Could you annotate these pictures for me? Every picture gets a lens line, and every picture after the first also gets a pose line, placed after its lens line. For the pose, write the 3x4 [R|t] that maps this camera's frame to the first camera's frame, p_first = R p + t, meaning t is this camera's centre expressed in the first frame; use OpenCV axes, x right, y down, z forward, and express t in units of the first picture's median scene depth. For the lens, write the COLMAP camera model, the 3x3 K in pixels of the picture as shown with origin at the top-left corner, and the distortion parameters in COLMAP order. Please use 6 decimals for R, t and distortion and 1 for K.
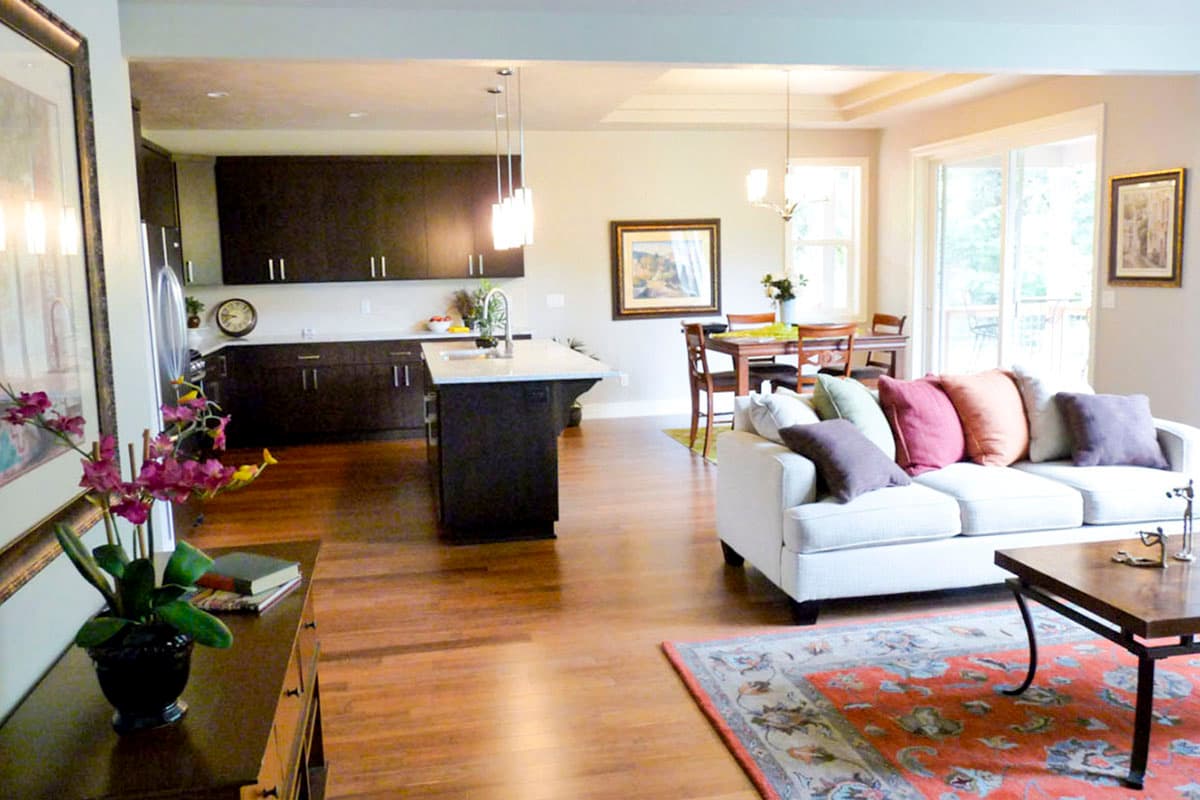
lens RADIAL K [[971.7, 0, 594.1], [0, 971.7, 401.0], [0, 0, 1]] dist [0.001018, -0.021528]
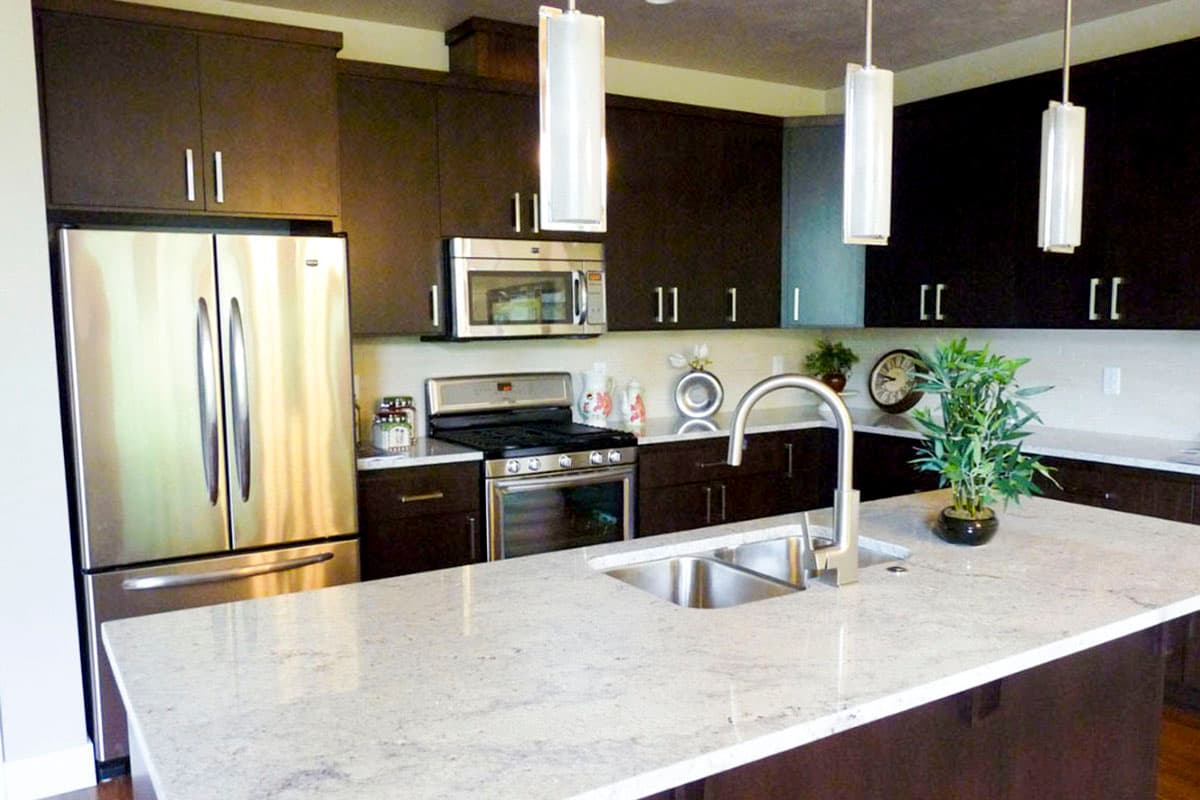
lens RADIAL K [[971.7, 0, 589.8], [0, 971.7, 404.1], [0, 0, 1]] dist [0.001018, -0.021528]
pose [[0.343332, 0.108333, -0.932945, 0.181036], [-0.127607, 0.989495, 0.067939, -0.125827], [0.930505, 0.095724, 0.353550, 0.872785]]
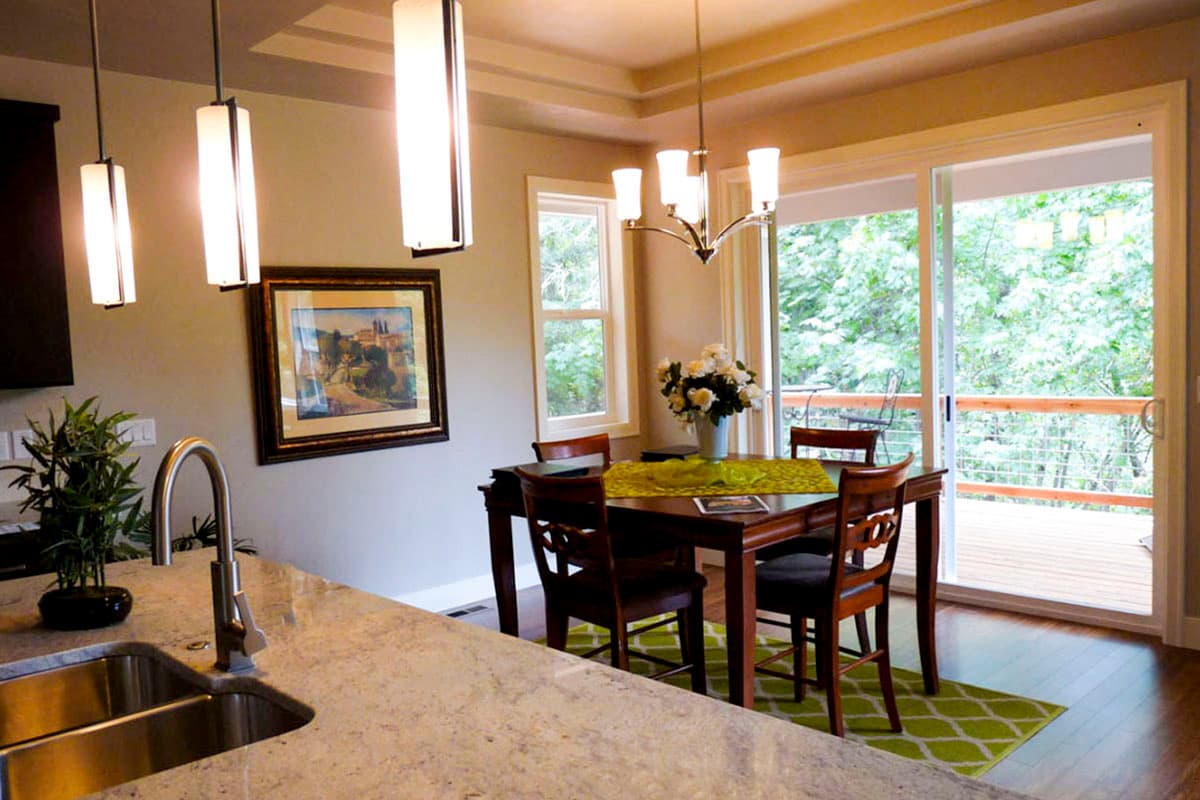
lens RADIAL K [[971.7, 0, 589.9], [0, 971.7, 400.6], [0, 0, 1]] dist [0.001018, -0.021528]
pose [[0.845272, -0.044487, 0.532481, -0.157323], [0.094339, 0.993299, -0.066768, -0.103829], [-0.525942, 0.106670, 0.843805, 0.760073]]
